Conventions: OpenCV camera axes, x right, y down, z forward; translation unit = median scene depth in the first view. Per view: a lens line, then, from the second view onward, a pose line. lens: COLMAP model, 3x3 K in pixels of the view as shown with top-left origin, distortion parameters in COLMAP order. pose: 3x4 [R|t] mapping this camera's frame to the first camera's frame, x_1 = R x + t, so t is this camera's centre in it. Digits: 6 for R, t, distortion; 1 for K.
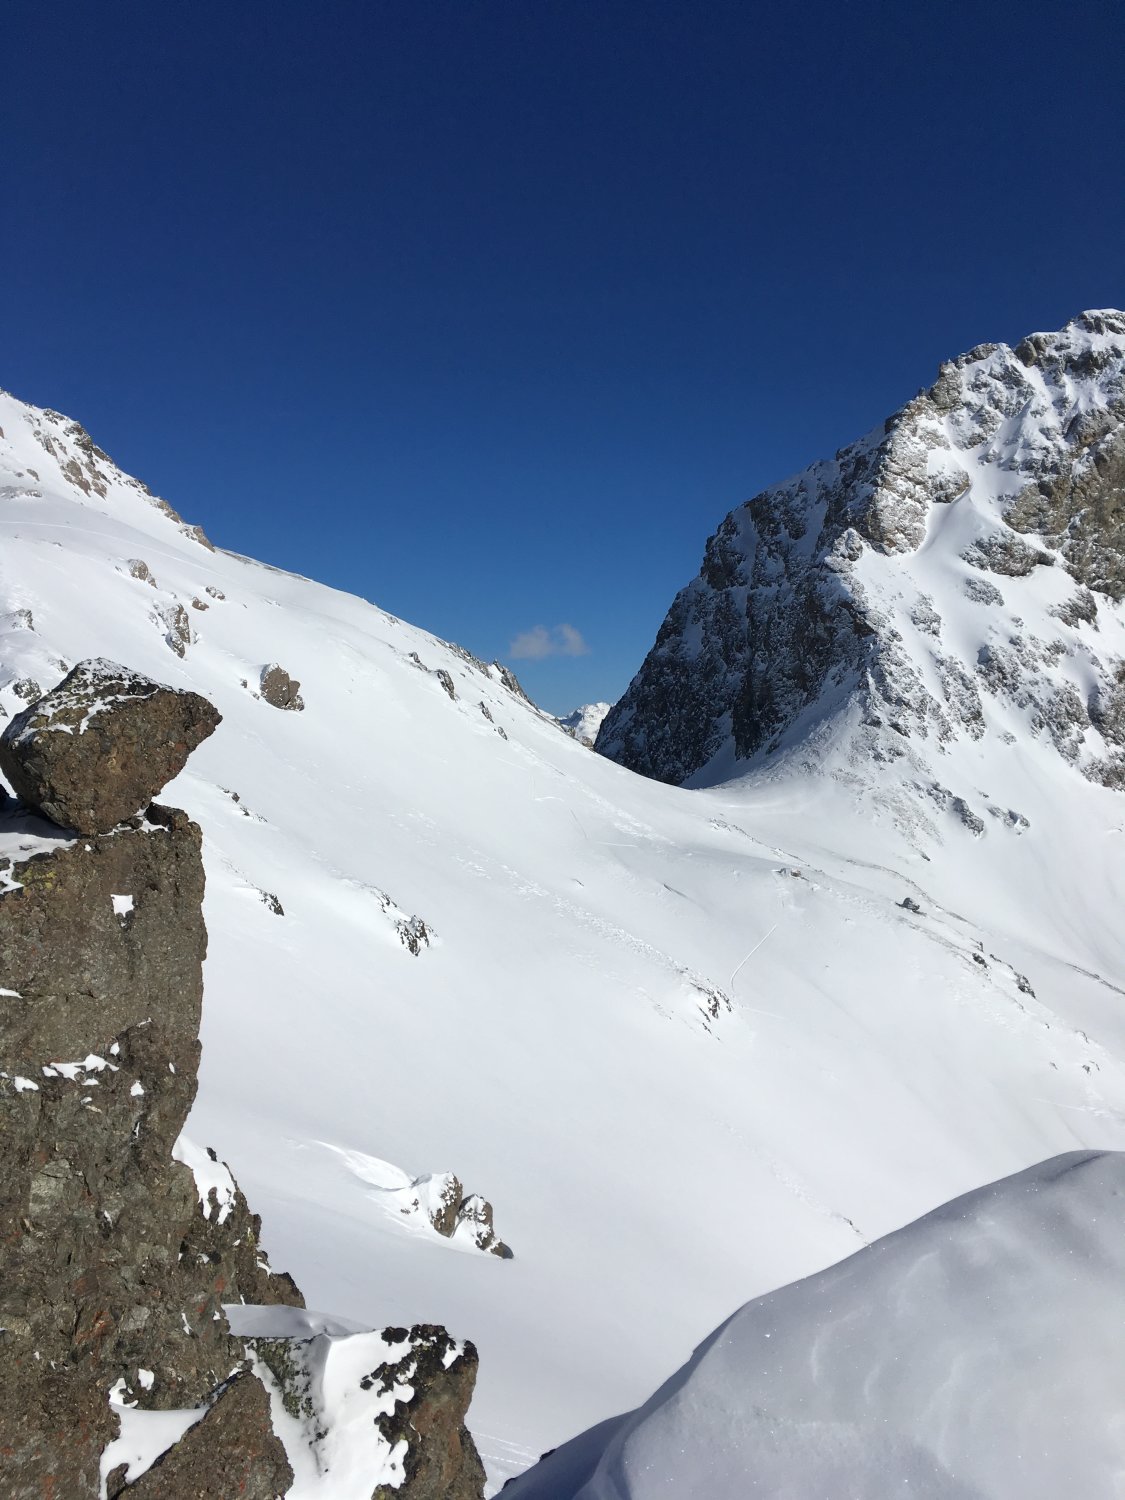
lens RADIAL K [[1258.0, 0, 562.9], [0, 1258.0, 764.6], [0, 0, 1]] dist [0.084683, -0.109524]
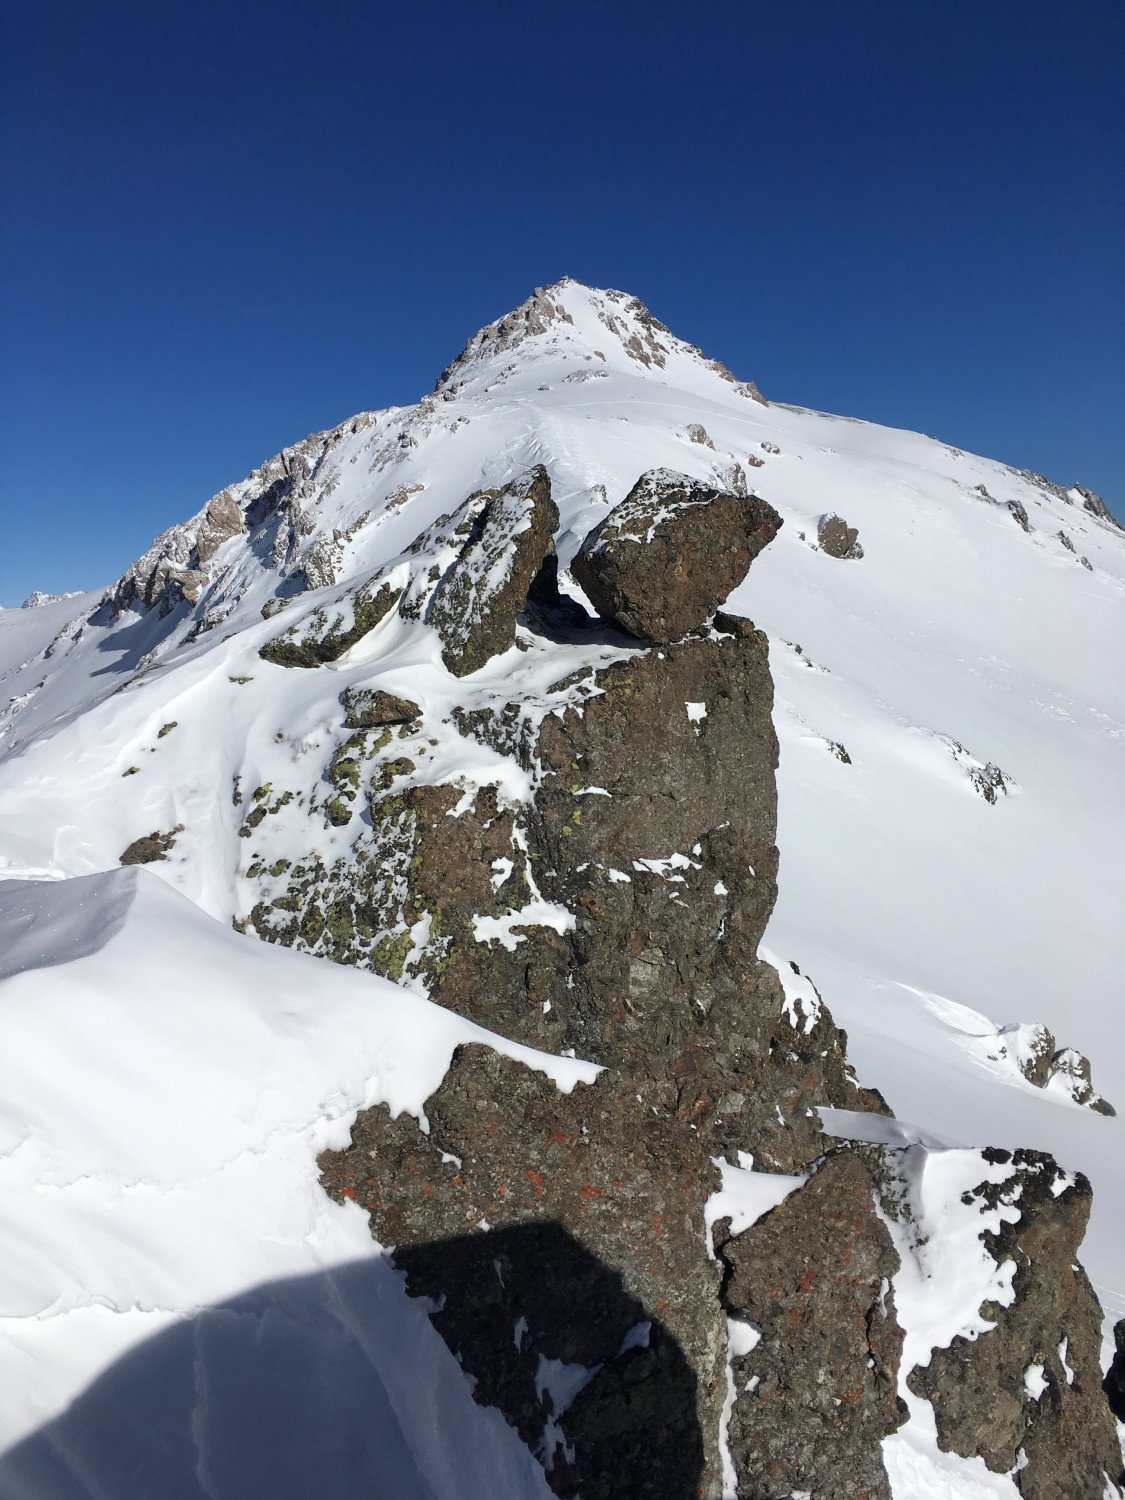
lens RADIAL K [[1258.0, 0, 562.9], [0, 1258.0, 764.6], [0, 0, 1]] dist [0.084683, -0.109524]
pose [[0.904685, -0.015011, -0.425817, -0.014365], [0.063943, 0.992844, 0.100853, 0.039802], [0.421256, -0.118468, 0.899171, 0.042946]]
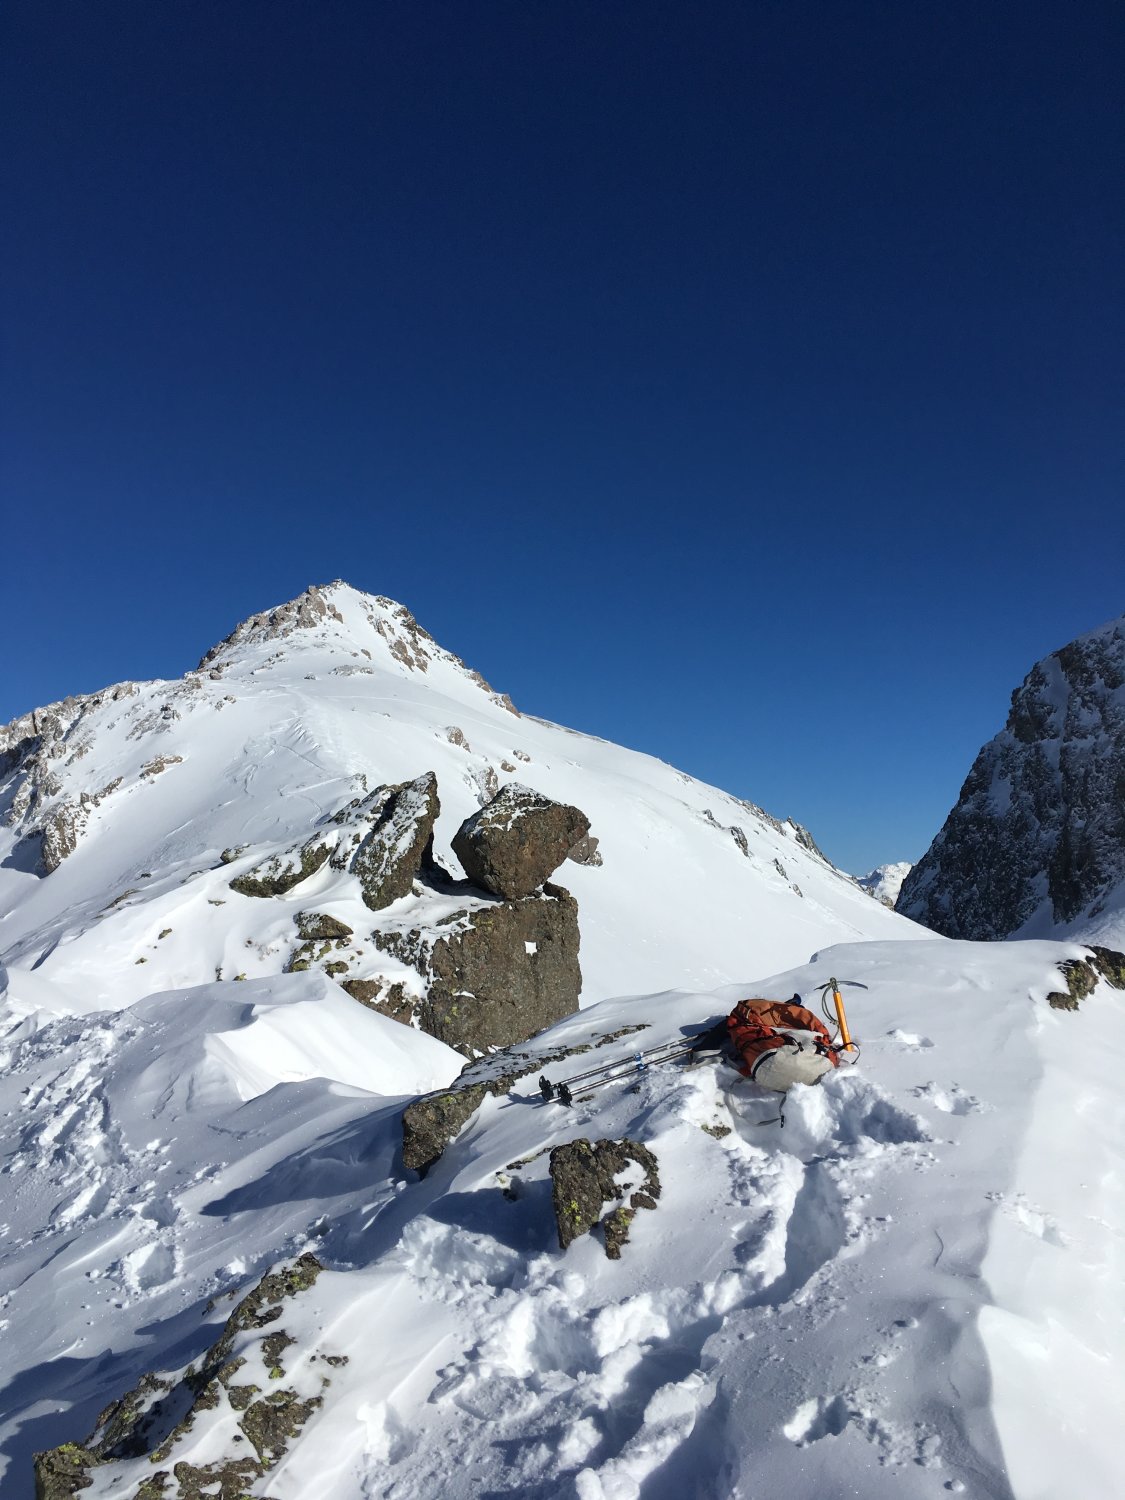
lens RADIAL K [[1261.2, 0, 590.9], [0, 1261.2, 724.6], [0, 0, 1]] dist [0.105578, 0.003609]
pose [[0.978320, -0.022651, -0.205856, 0.027471], [-0.009837, 0.987796, -0.155443, 0.073526], [0.206865, 0.154098, 0.966158, -0.400959]]
